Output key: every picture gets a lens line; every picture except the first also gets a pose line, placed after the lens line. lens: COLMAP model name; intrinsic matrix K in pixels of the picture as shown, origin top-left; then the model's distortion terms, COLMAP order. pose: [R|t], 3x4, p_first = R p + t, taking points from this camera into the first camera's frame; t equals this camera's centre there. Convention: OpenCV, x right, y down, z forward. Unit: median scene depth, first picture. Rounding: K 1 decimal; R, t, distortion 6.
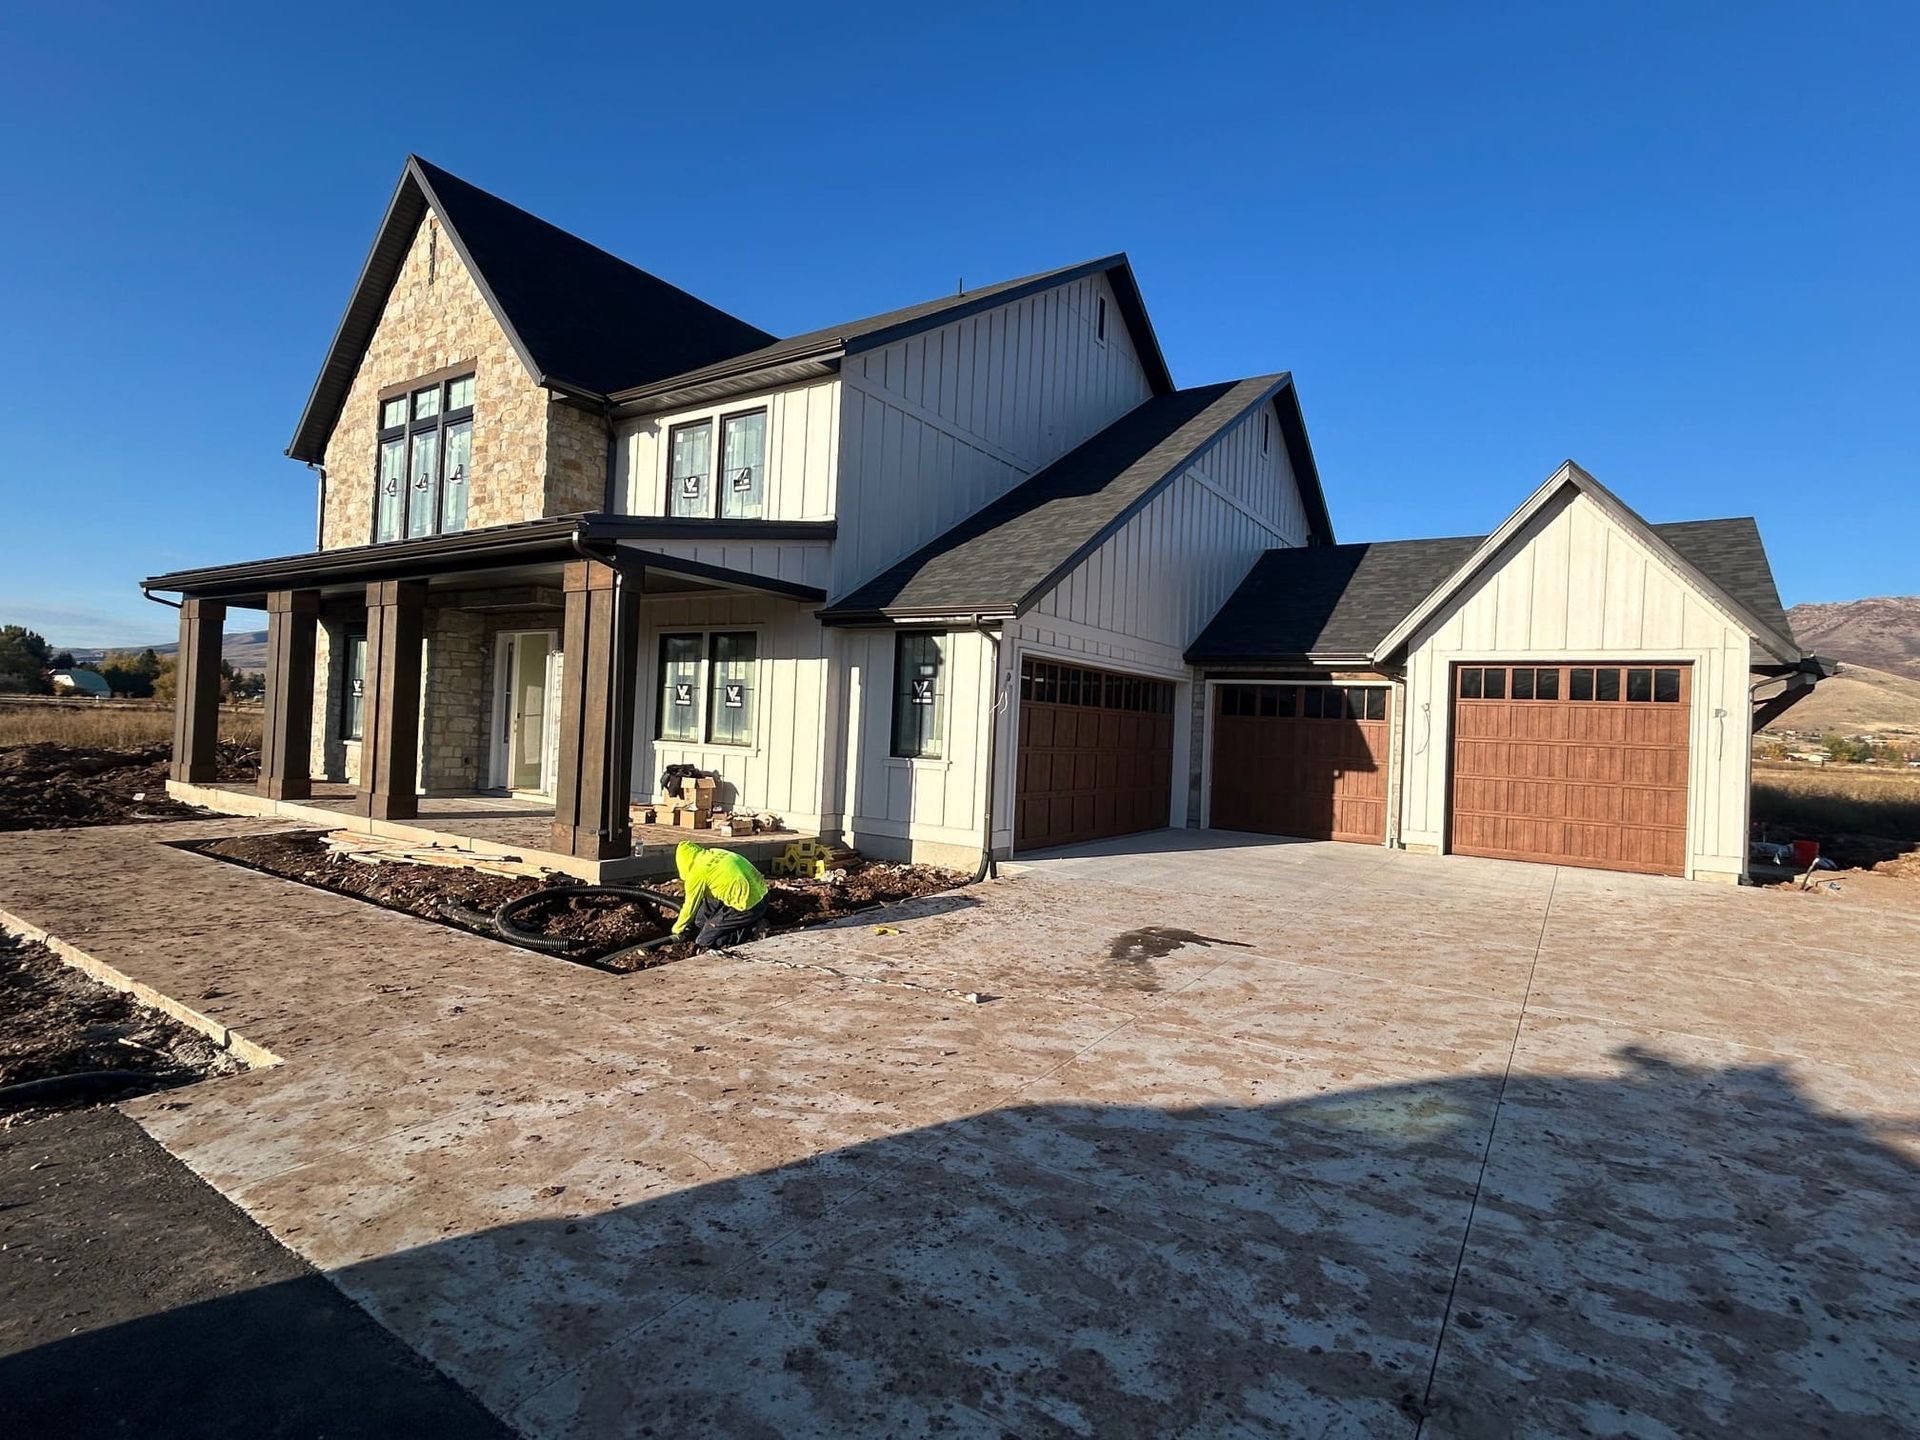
lens RADIAL K [[953.4, 0, 960.0], [0, 953.4, 720.0], [0, 0, 1]] dist [-0.000085, 0.000343]
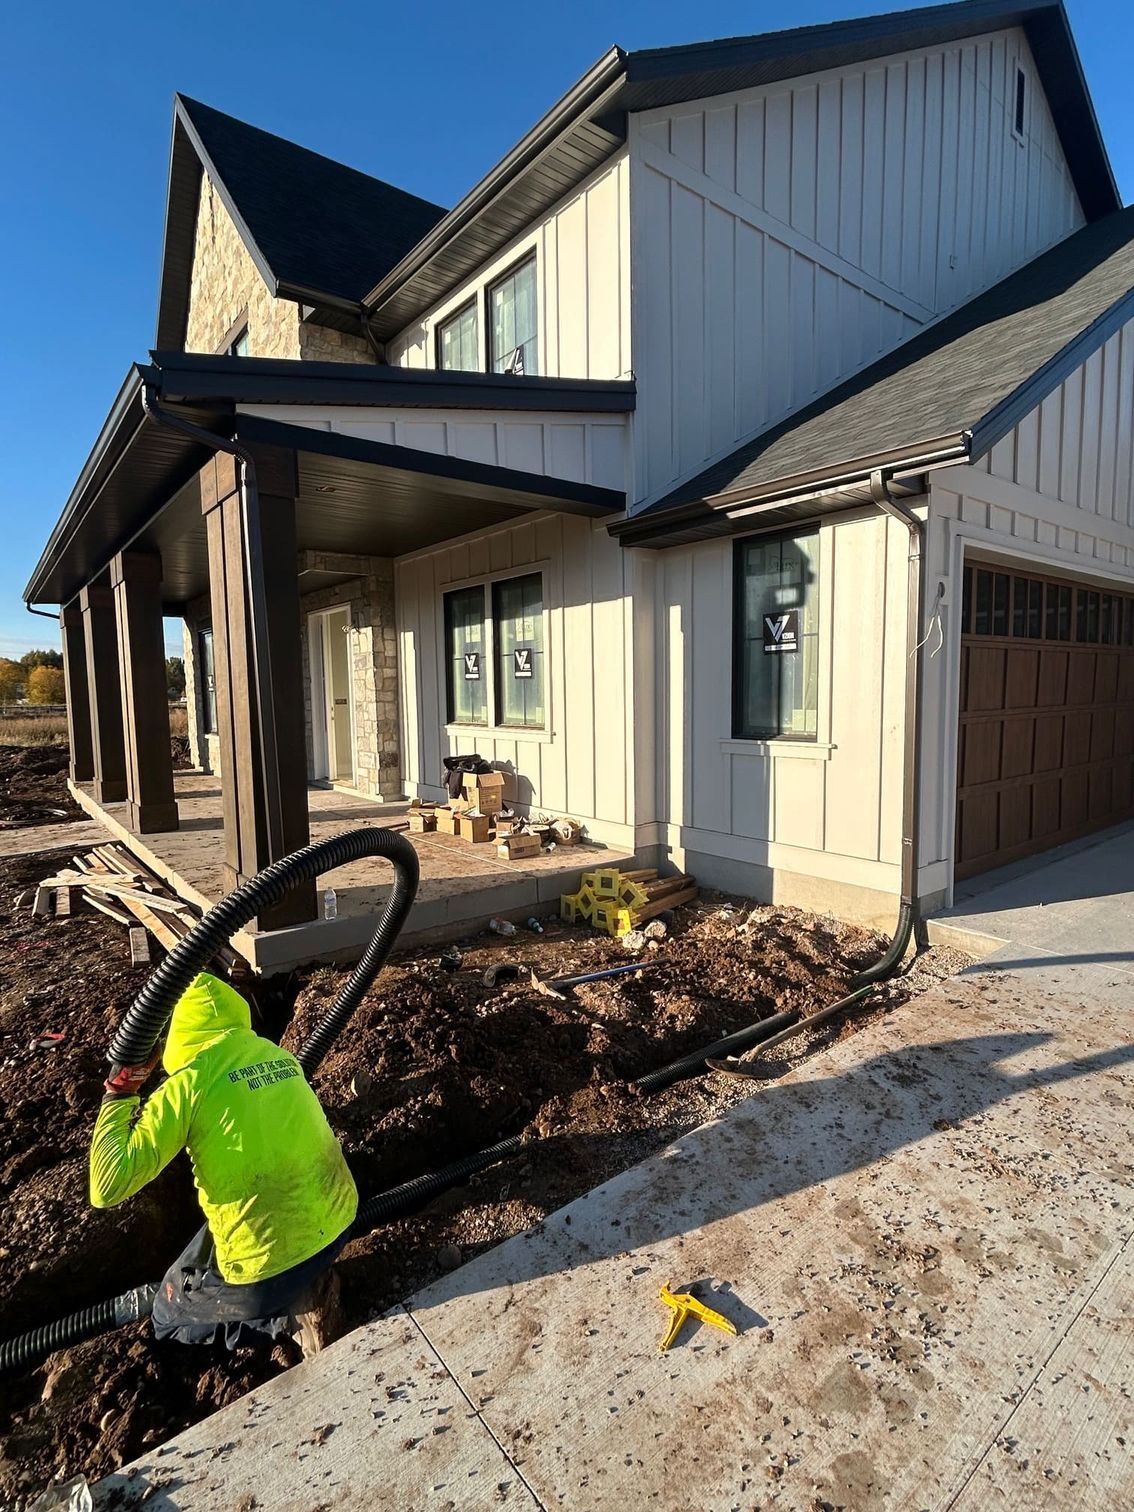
lens RADIAL K [[750.8, 0, 568.8], [0, 750.8, 753.5], [0, 0, 1]] dist [-0.000085, 0.000343]
pose [[0.949779, -0.032645, -0.311215, -0.018627], [0.059670, 0.995188, 0.077714, 0.002261], [0.307181, -0.092382, 0.947157, 0.440534]]
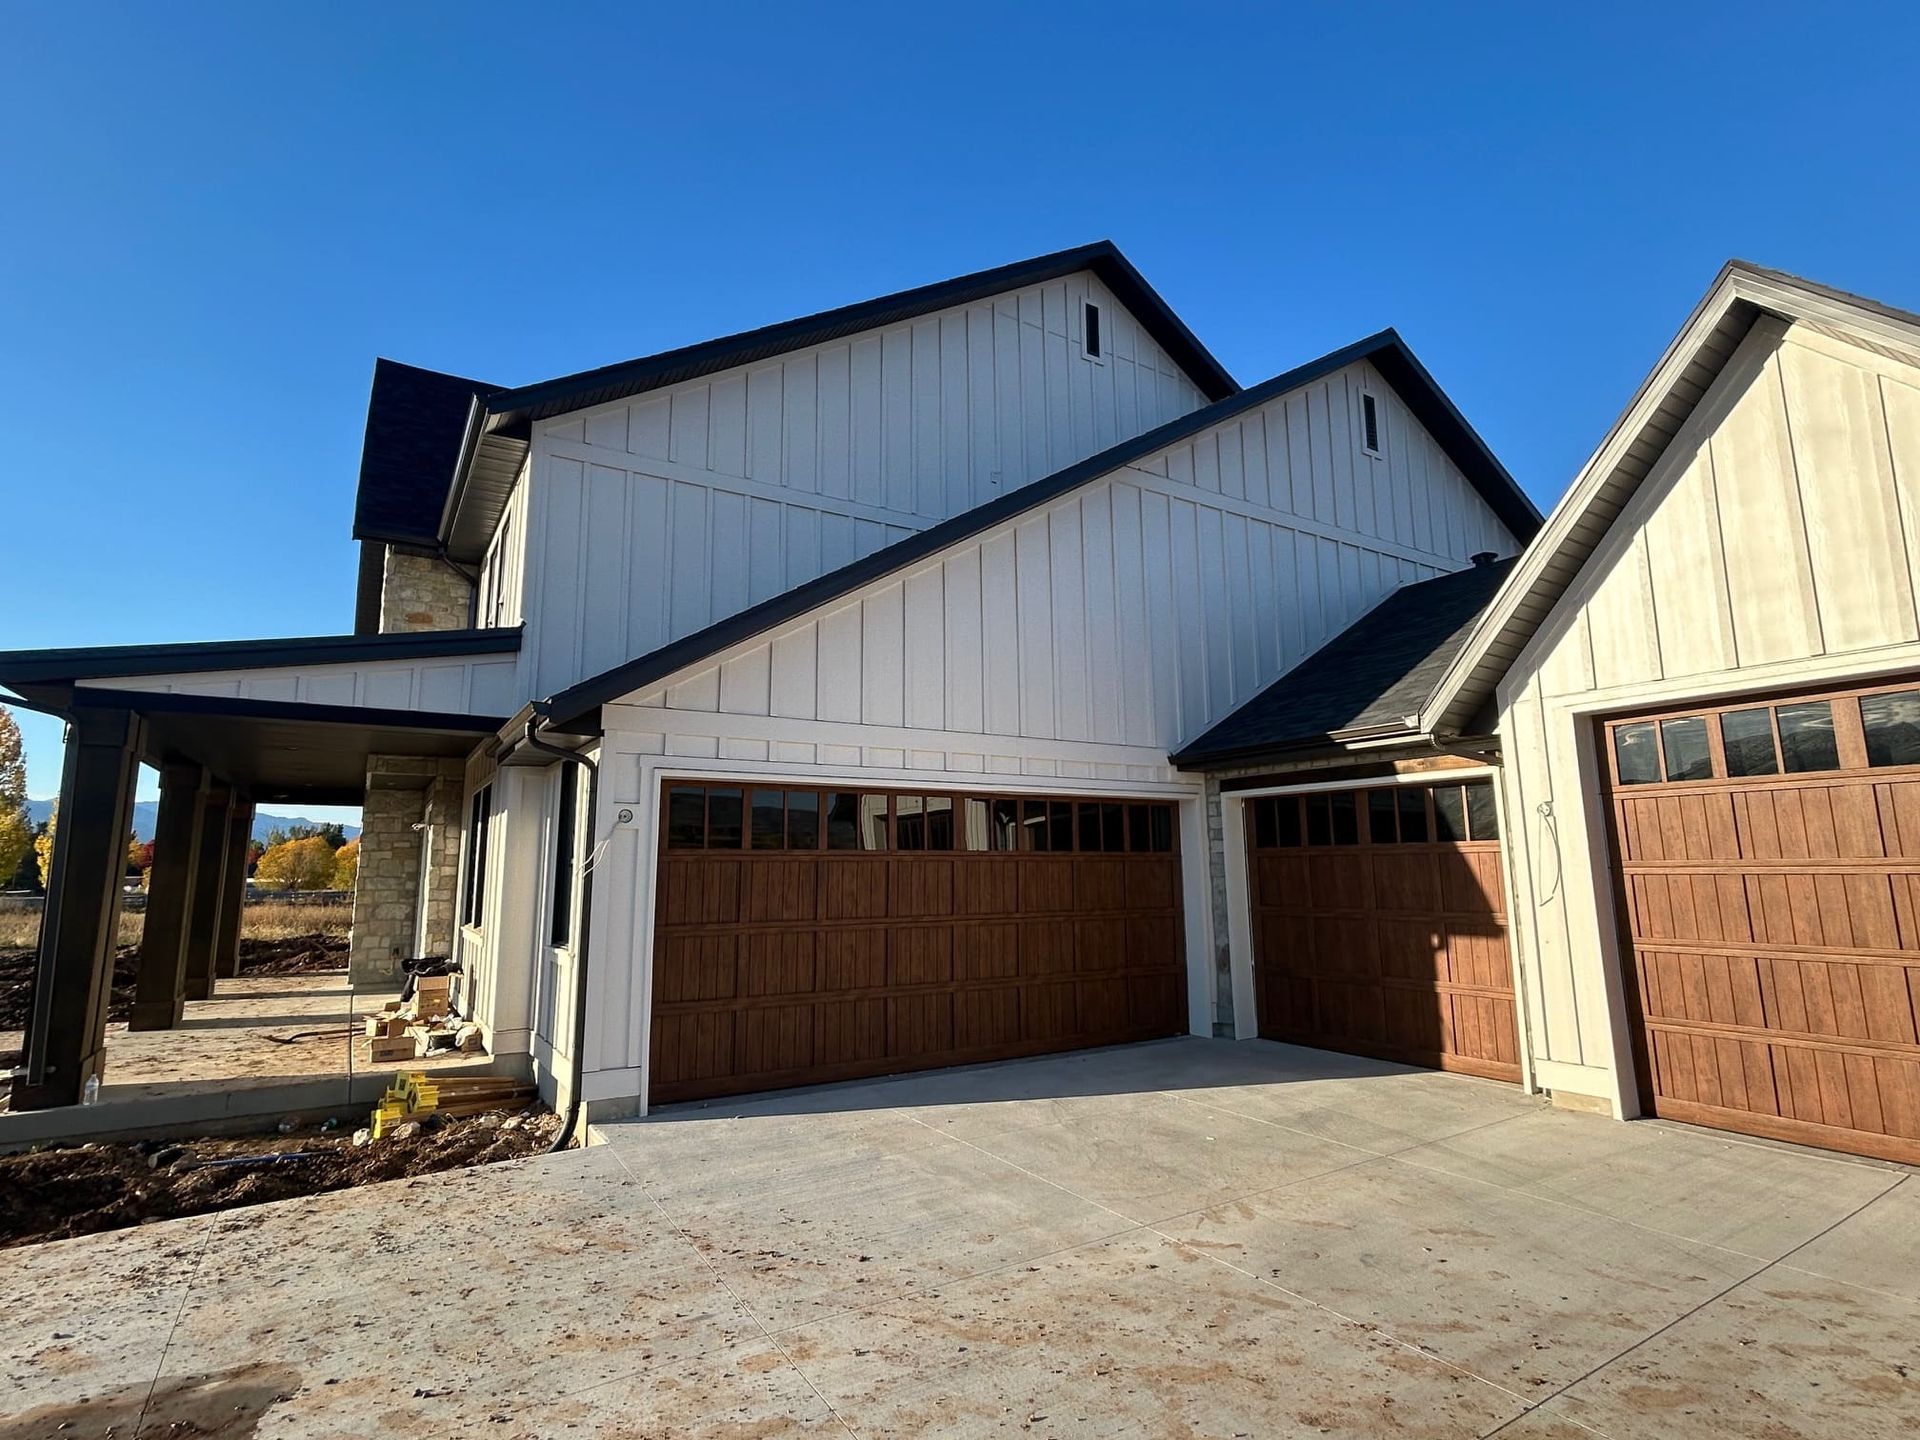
lens RADIAL K [[953.4, 0, 960.0], [0, 953.4, 720.0], [0, 0, 1]] dist [-0.000085, 0.000343]
pose [[0.909401, -0.117858, -0.398872, 0.444474], [0.053581, 0.984218, -0.168654, 0.009216], [0.412454, 0.132002, 0.901364, 0.438376]]
